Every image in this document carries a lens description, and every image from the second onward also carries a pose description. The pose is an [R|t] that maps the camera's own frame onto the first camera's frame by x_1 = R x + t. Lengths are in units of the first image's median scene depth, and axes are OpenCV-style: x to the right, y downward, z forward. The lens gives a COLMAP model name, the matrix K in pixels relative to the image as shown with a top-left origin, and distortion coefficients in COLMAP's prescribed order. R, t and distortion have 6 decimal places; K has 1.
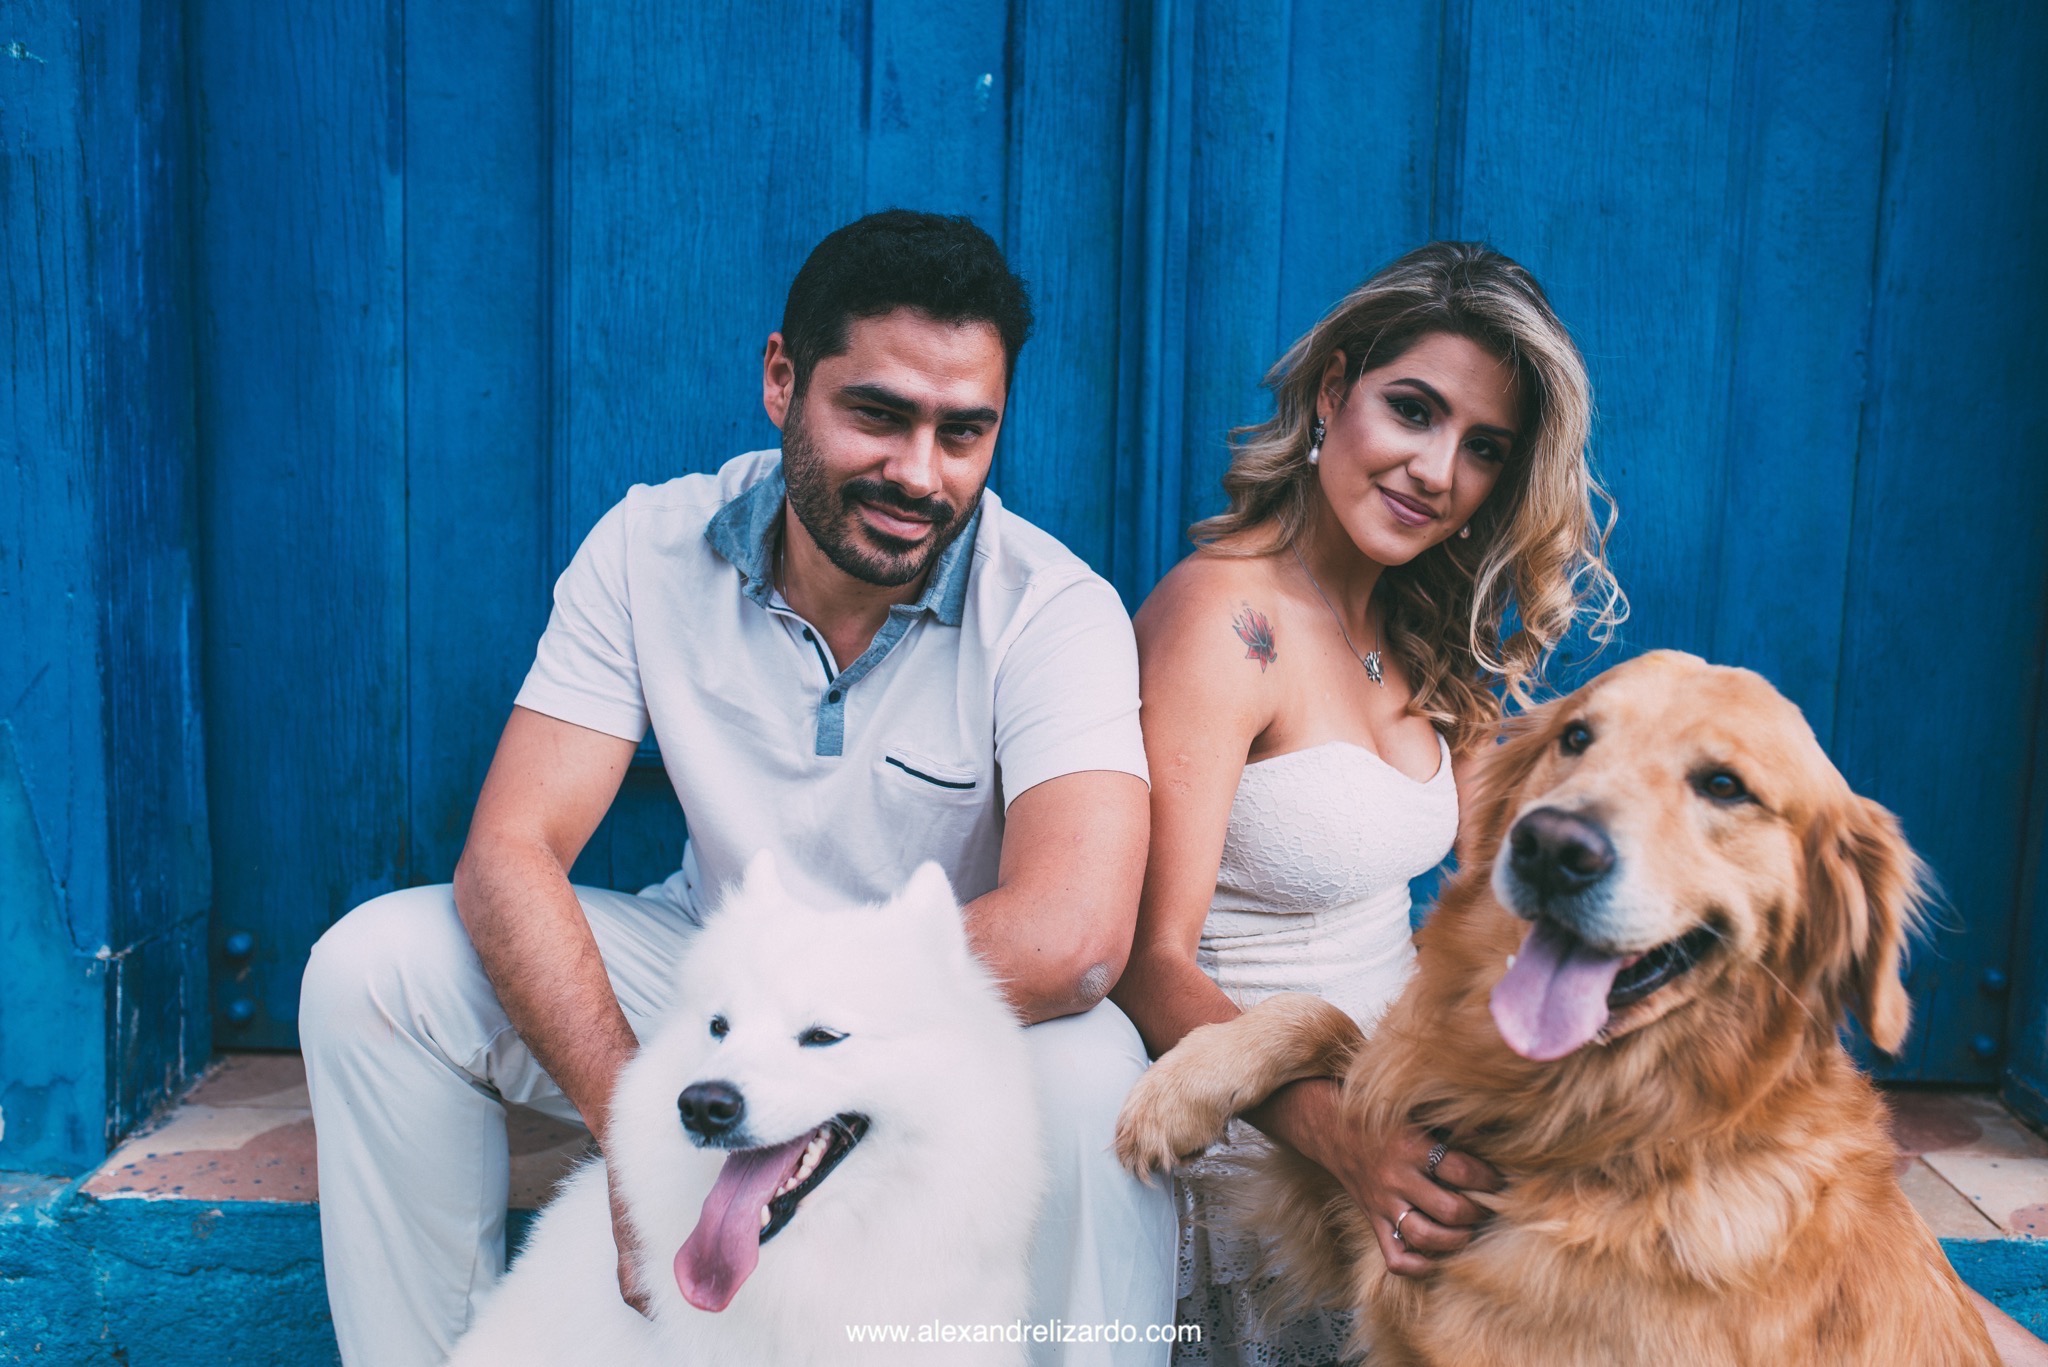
lens RADIAL K [[1985.0, 0, 1031.2], [0, 1985.0, 677.4], [0, 0, 1]] dist [-0.057945, 0.087684]
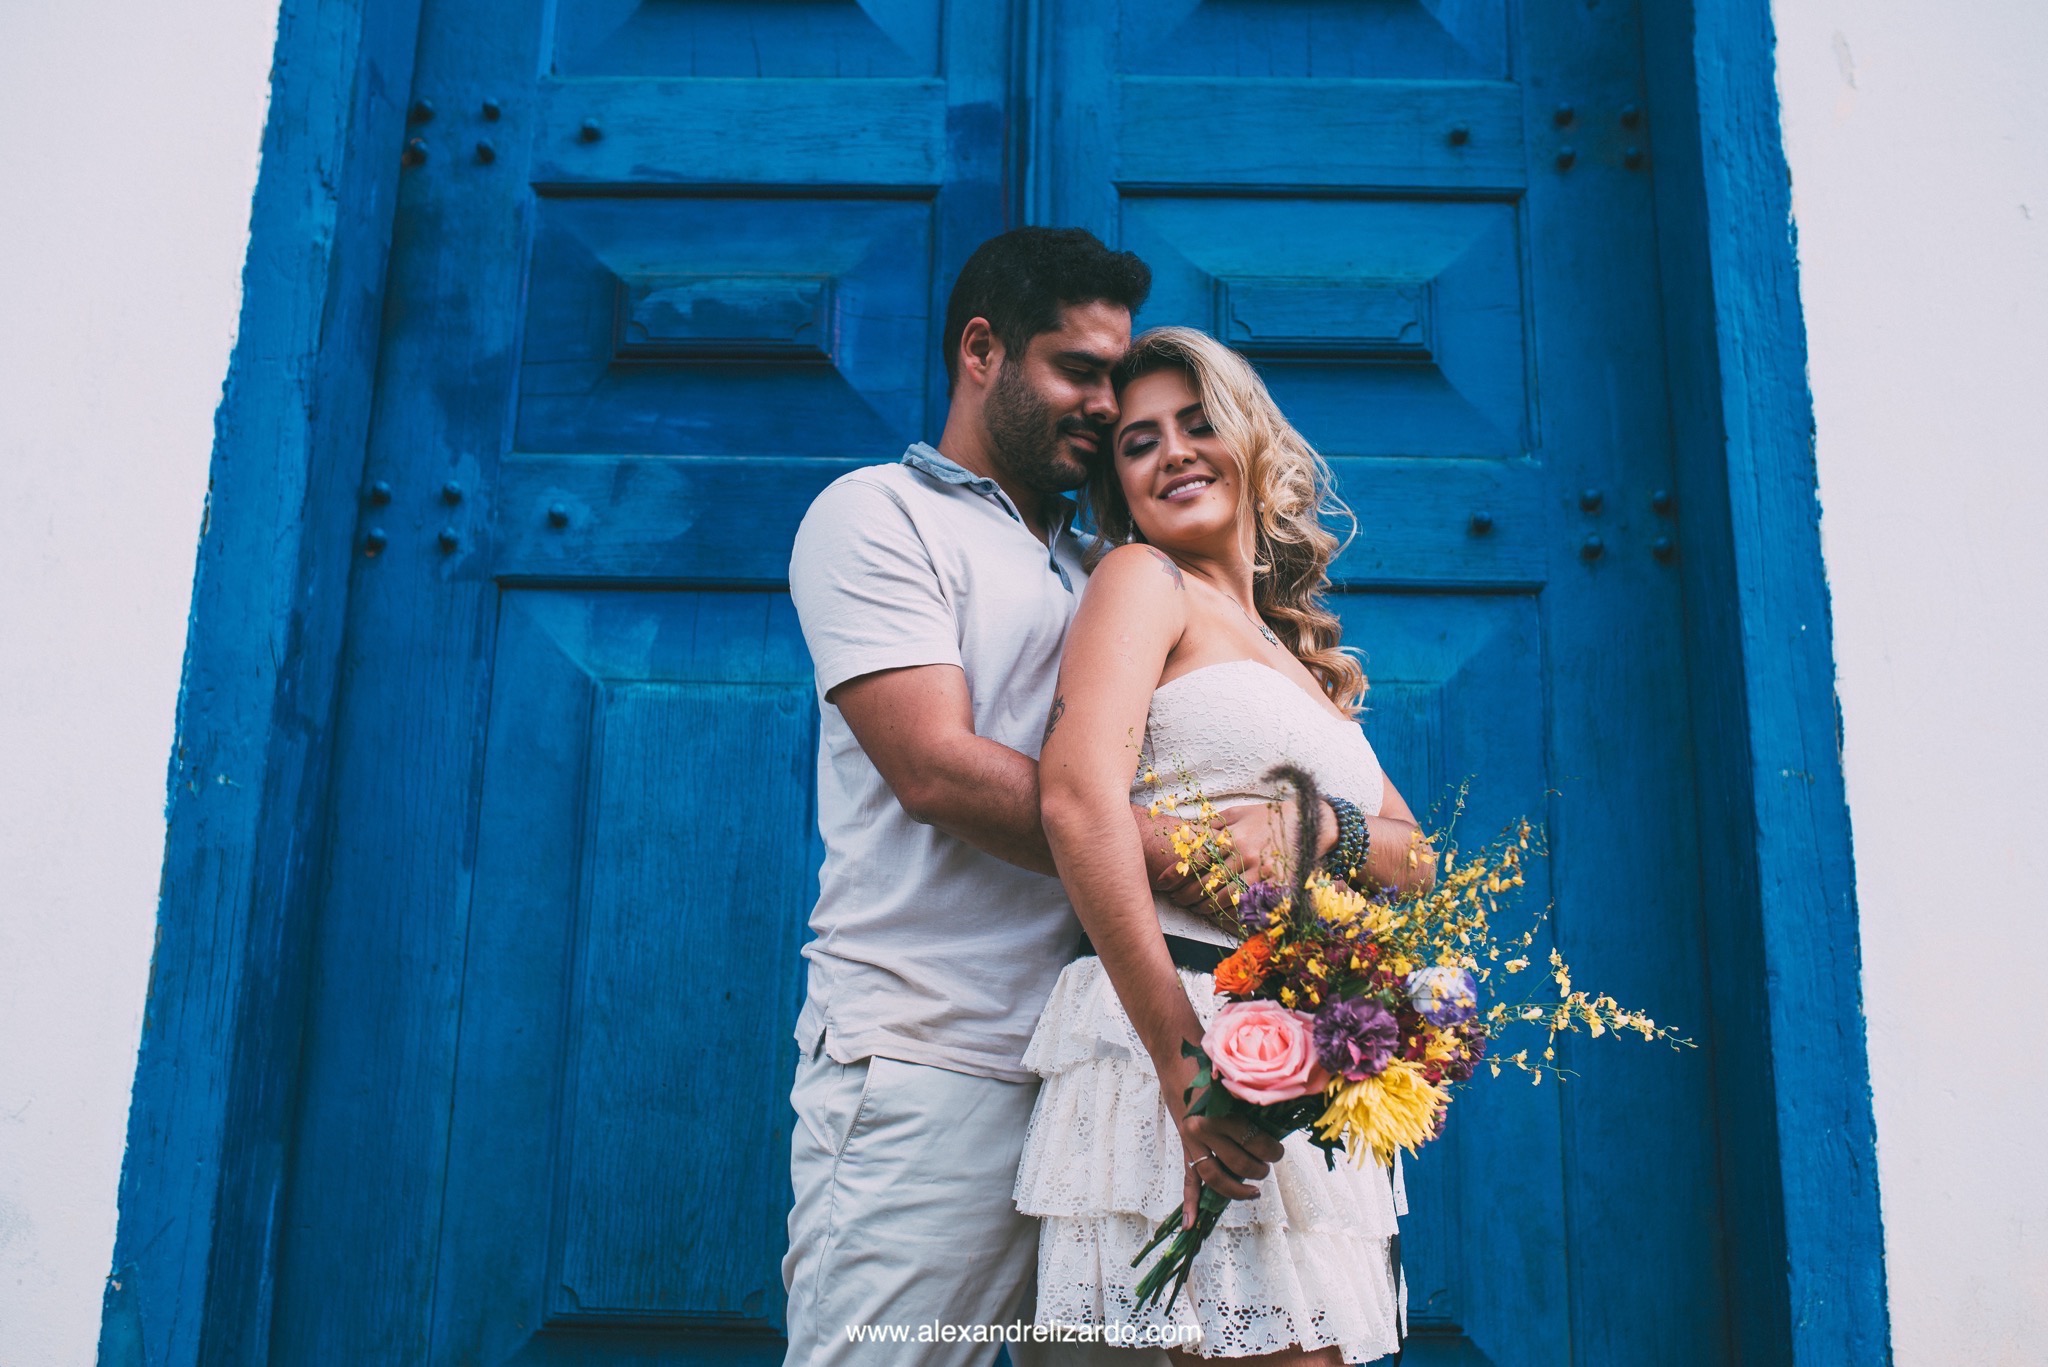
lens RADIAL K [[1996.7, 0, 1020.8], [0, 1996.7, 674.4], [0, 0, 1]] dist [-0.062890, 0.089834]
pose [[0.999885, -0.012145, -0.009081, 0.079888], [0.007584, 0.919038, -0.394097, 0.170625], [0.013132, 0.393983, 0.919024, -0.330434]]
